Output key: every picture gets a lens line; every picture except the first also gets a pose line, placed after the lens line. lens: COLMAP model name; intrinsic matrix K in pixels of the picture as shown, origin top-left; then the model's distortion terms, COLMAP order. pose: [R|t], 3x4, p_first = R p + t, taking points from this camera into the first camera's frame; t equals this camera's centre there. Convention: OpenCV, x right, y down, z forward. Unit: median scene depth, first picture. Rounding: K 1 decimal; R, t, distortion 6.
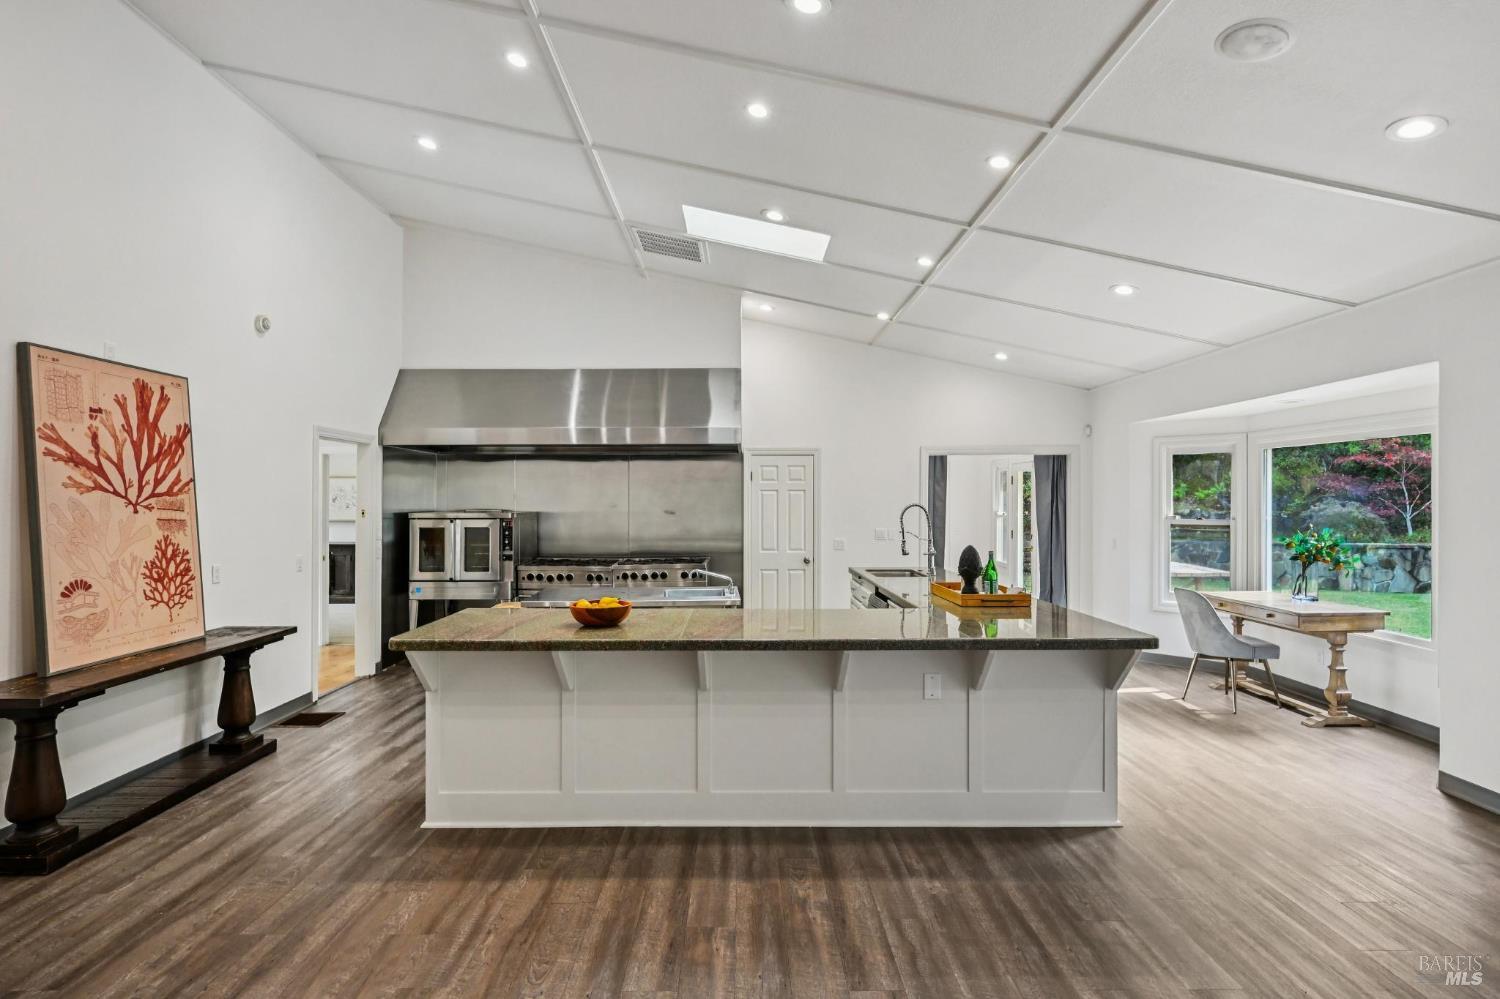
lens RADIAL K [[829.8, 0, 750.6], [0, 829.8, 503.7], [0, 0, 1]] dist [-0.001138, 0.000051]
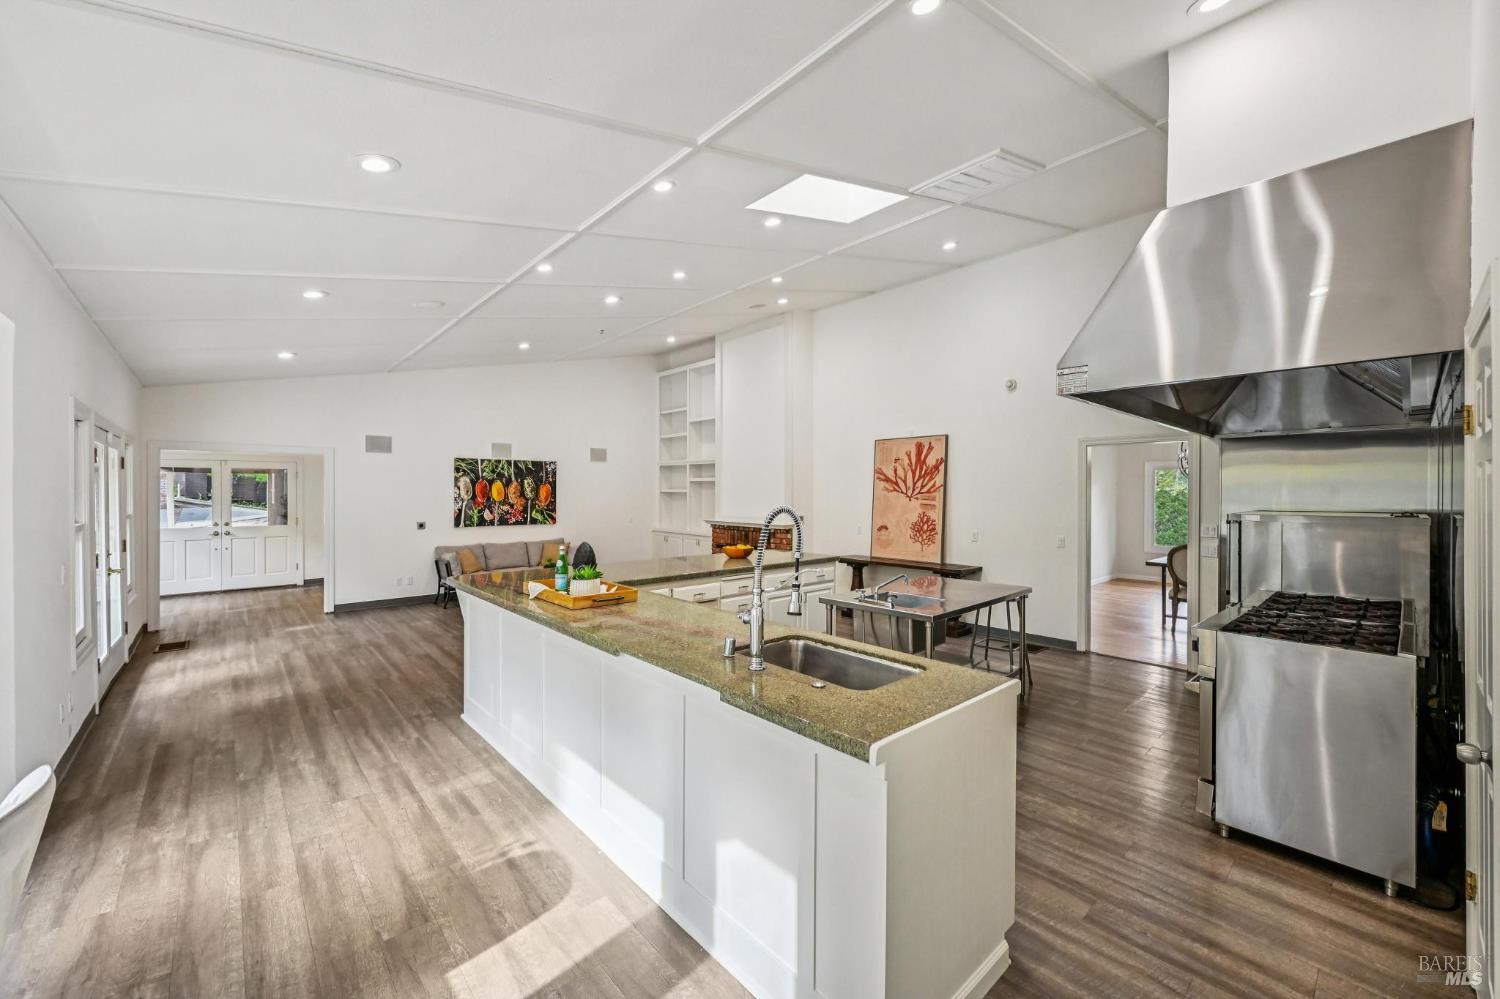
lens RADIAL K [[591.3, 0, 750.6], [0, 591.3, 496.0], [0, 0, 1]] dist [0.001301, 0.000132]
pose [[-0.754672, 0.001497, -0.656100, 0.671891], [-0.003104, 0.999978, 0.005853, -0.010367], [0.656095, 0.006454, -0.754651, 1.918742]]
